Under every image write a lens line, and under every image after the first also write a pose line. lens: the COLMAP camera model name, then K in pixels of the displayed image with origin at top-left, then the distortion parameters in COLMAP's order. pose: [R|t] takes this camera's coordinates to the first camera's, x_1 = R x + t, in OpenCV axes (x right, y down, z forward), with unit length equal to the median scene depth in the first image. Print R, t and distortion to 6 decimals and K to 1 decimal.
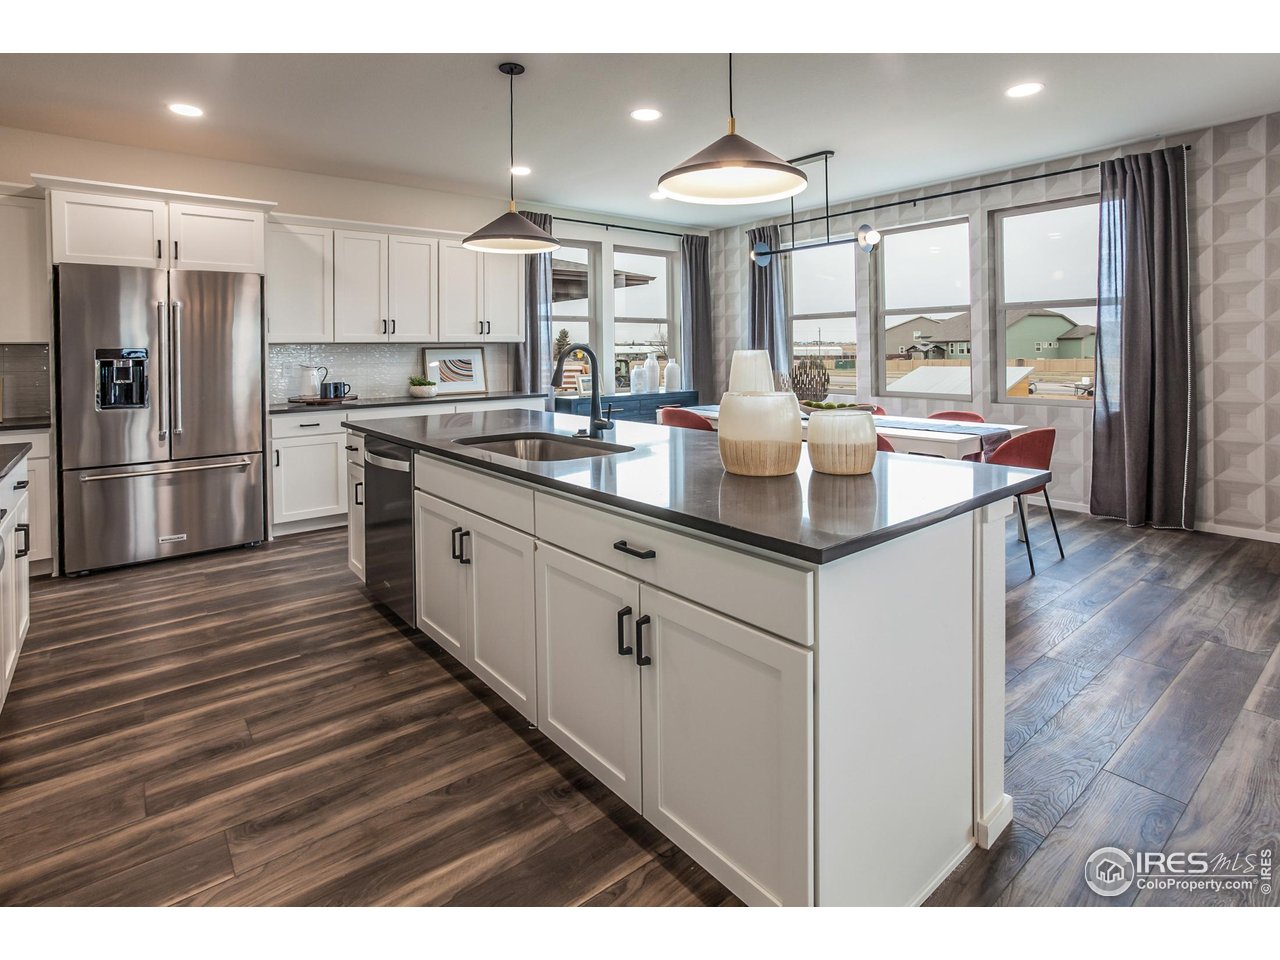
lens RADIAL K [[631.6, 0, 616.8], [0, 631.6, 349.2], [0, 0, 1]] dist [-0.018647, 0.007718]
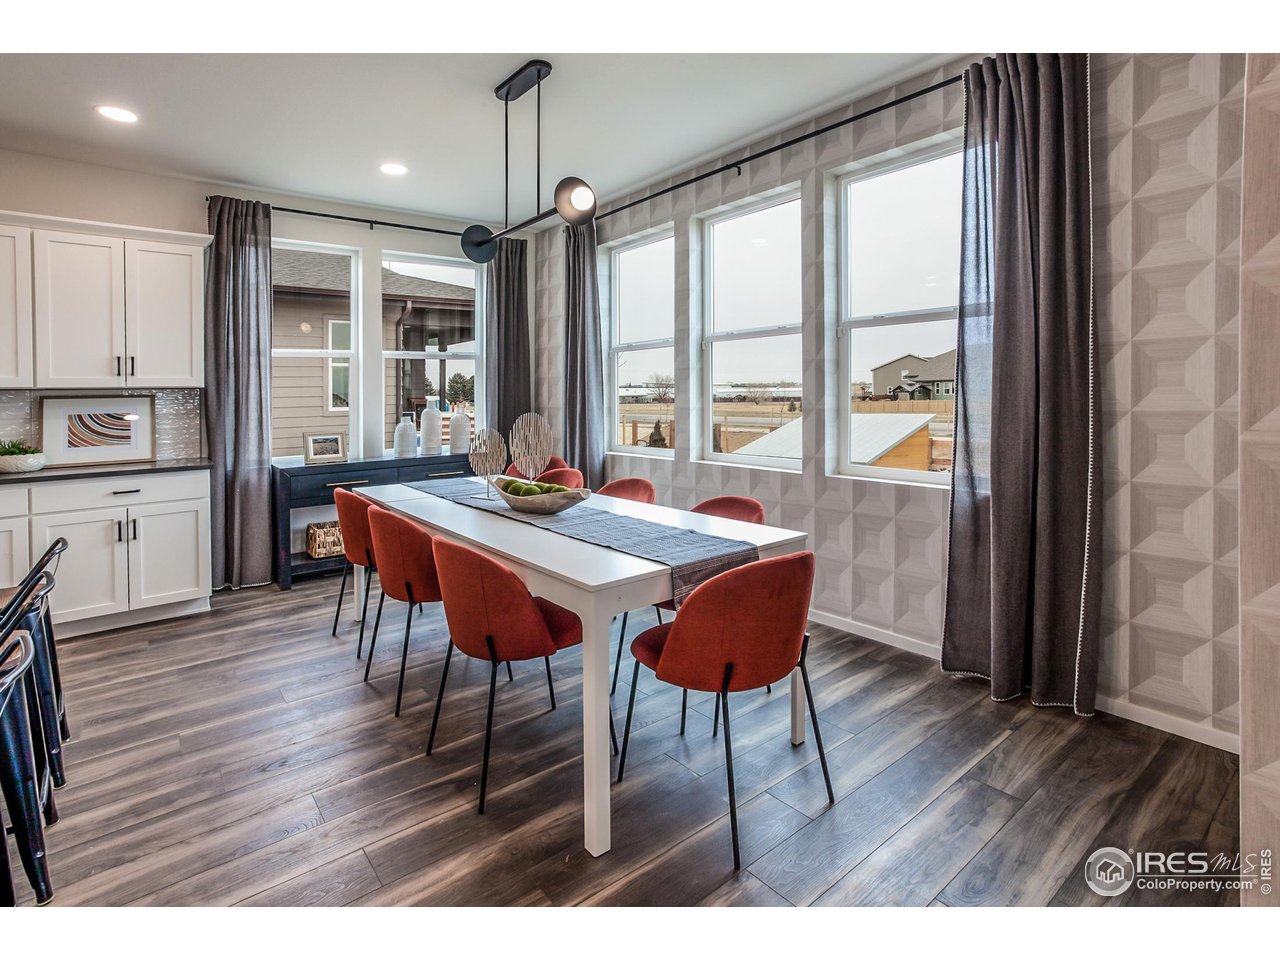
lens RADIAL K [[631.6, 0, 677.0], [0, 631.6, 405.2], [0, 0, 1]] dist [-0.018647, 0.007718]
pose [[0.998030, -0.010635, 0.061824, 0.509106], [0.009274, 0.999709, 0.022260, -0.001327], [-0.062043, -0.021642, 0.997839, 0.462334]]
